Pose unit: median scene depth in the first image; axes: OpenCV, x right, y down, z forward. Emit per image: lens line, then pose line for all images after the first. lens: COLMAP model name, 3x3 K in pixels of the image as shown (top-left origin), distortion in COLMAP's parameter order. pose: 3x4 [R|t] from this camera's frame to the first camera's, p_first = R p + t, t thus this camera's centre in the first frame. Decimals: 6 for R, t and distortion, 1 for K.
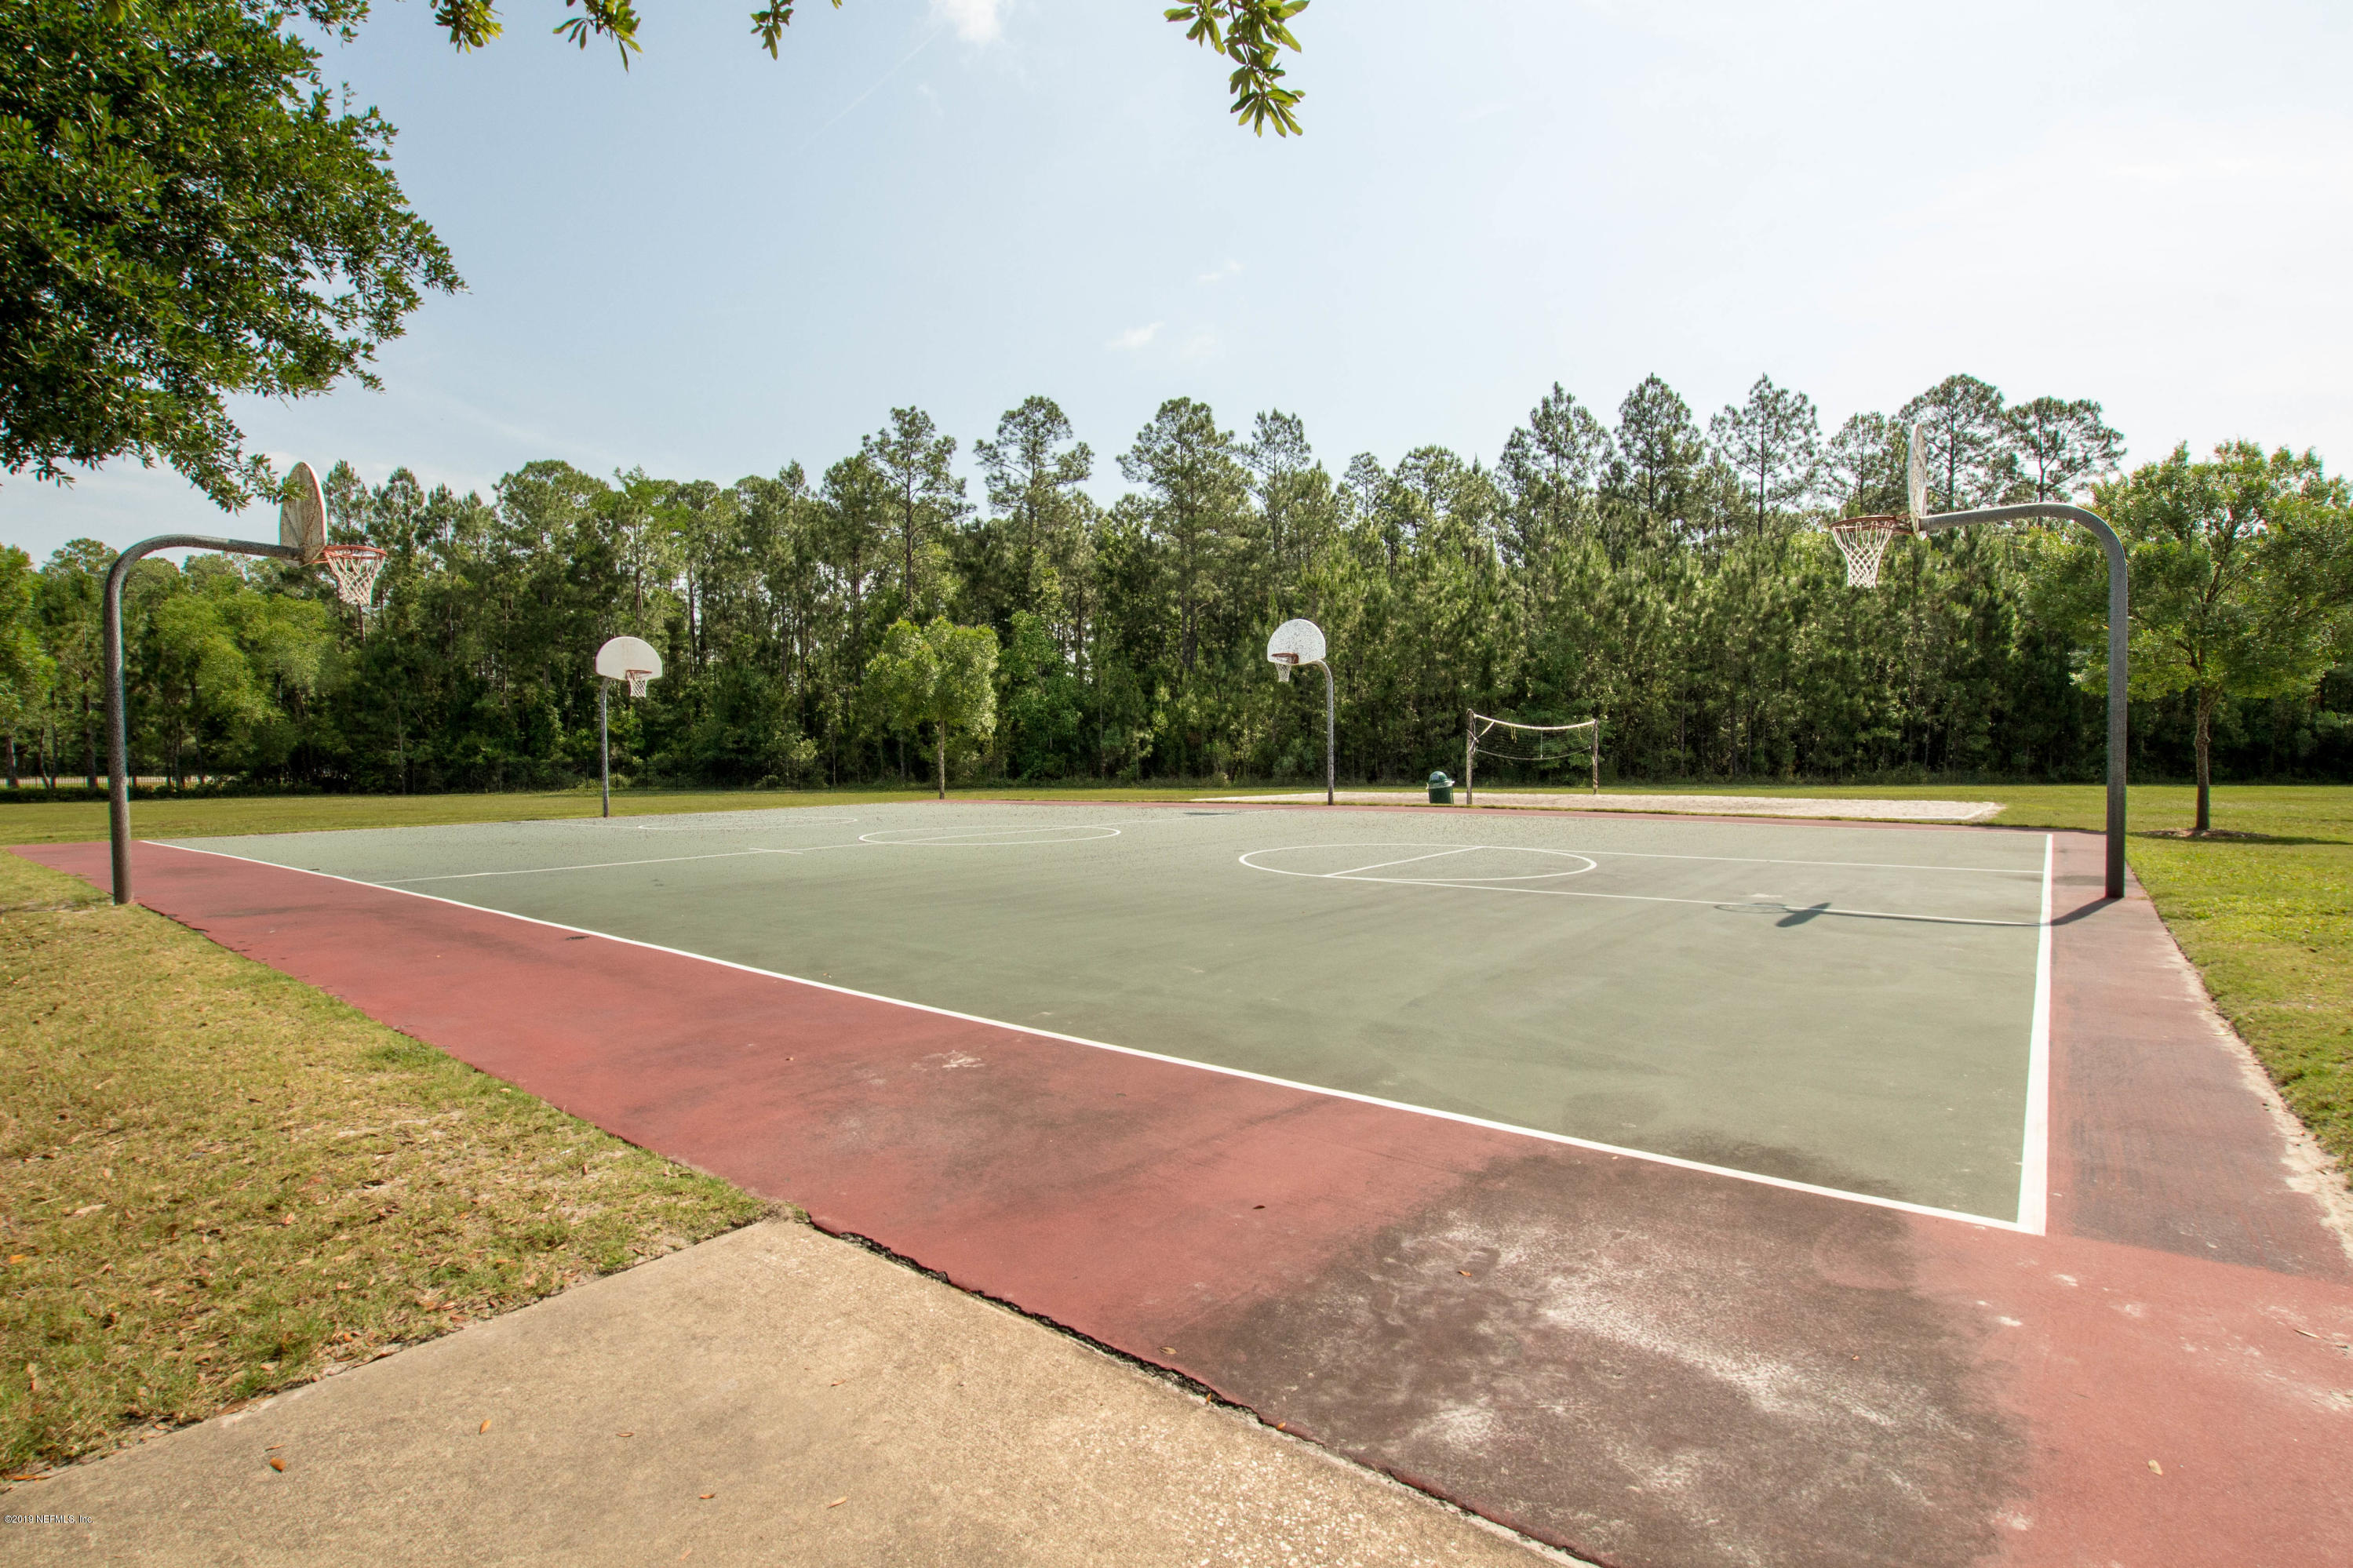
lens RADIAL K [[1092.2, 0, 1174.9], [0, 1092.2, 788.5], [0, 0, 1]] dist [-0.002053, -0.000225]
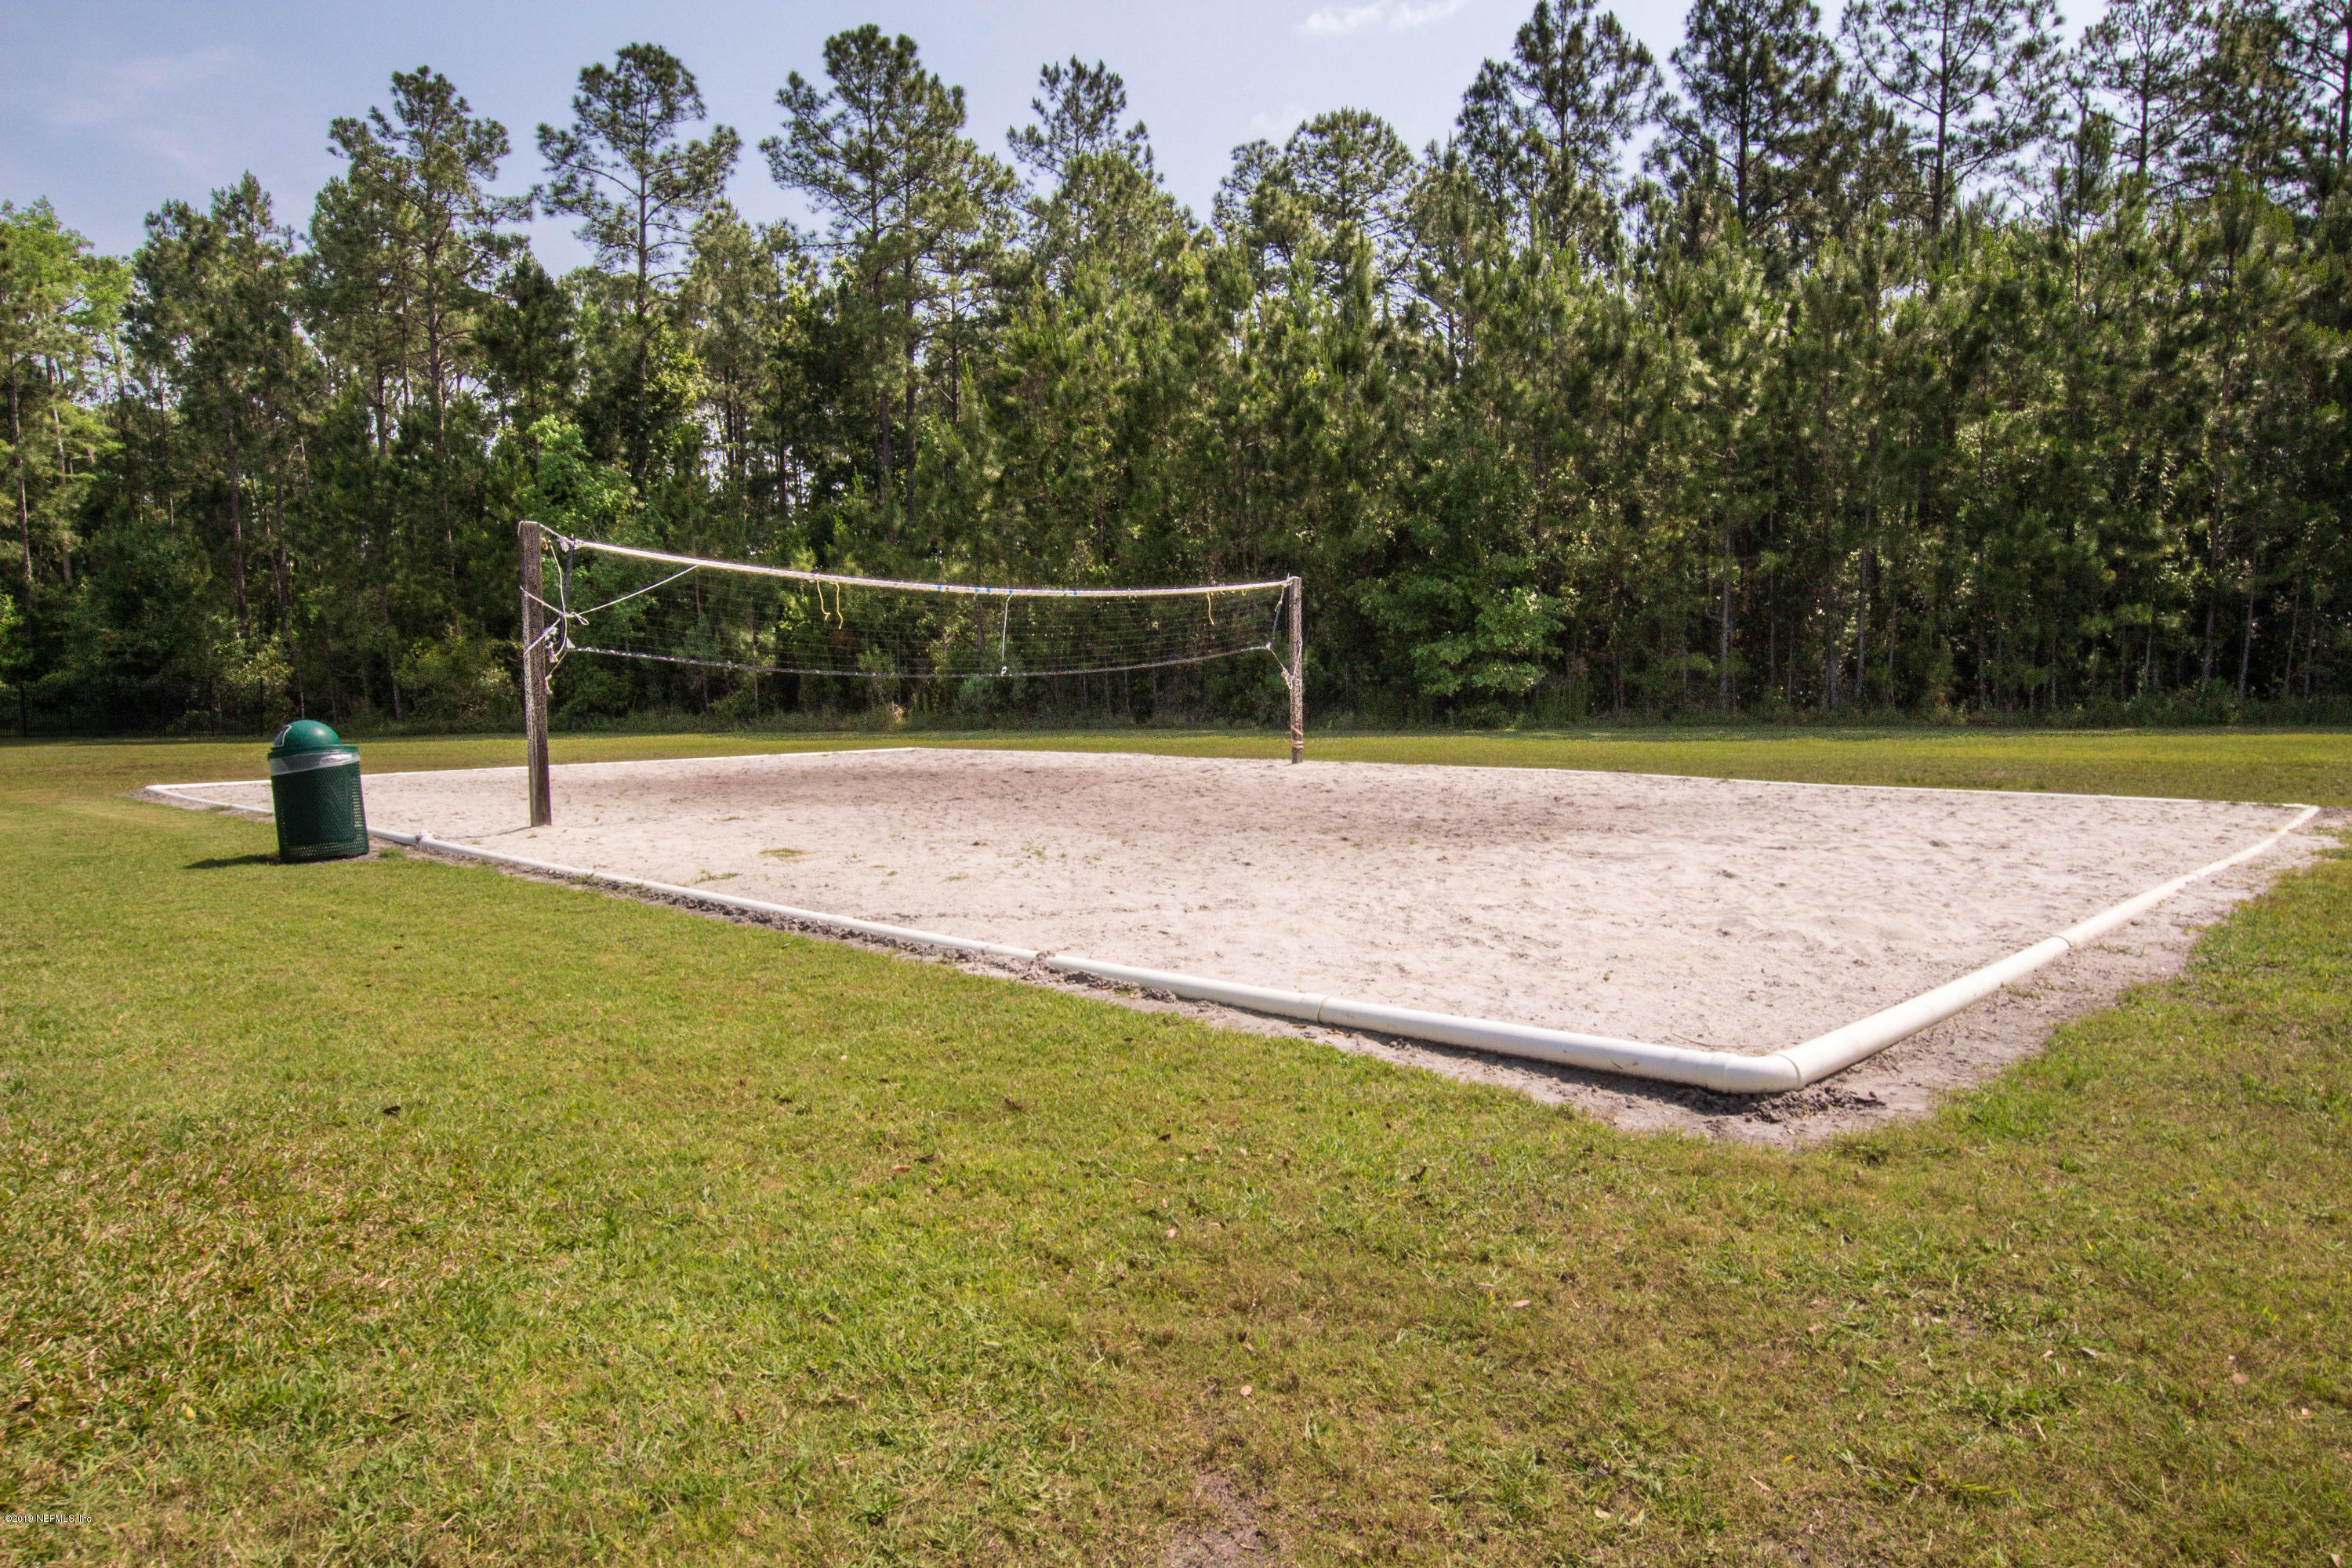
lens RADIAL K [[1437.8, 0, 1177.8], [0, 1437.8, 780.6], [0, 0, 1]] dist [0.007665, 0.001587]
pose [[0.996152, 0.001667, -0.087630, 0.272588], [0.001726, 0.999252, 0.038623, -0.004620], [0.087629, -0.038625, 0.995404, 0.323738]]
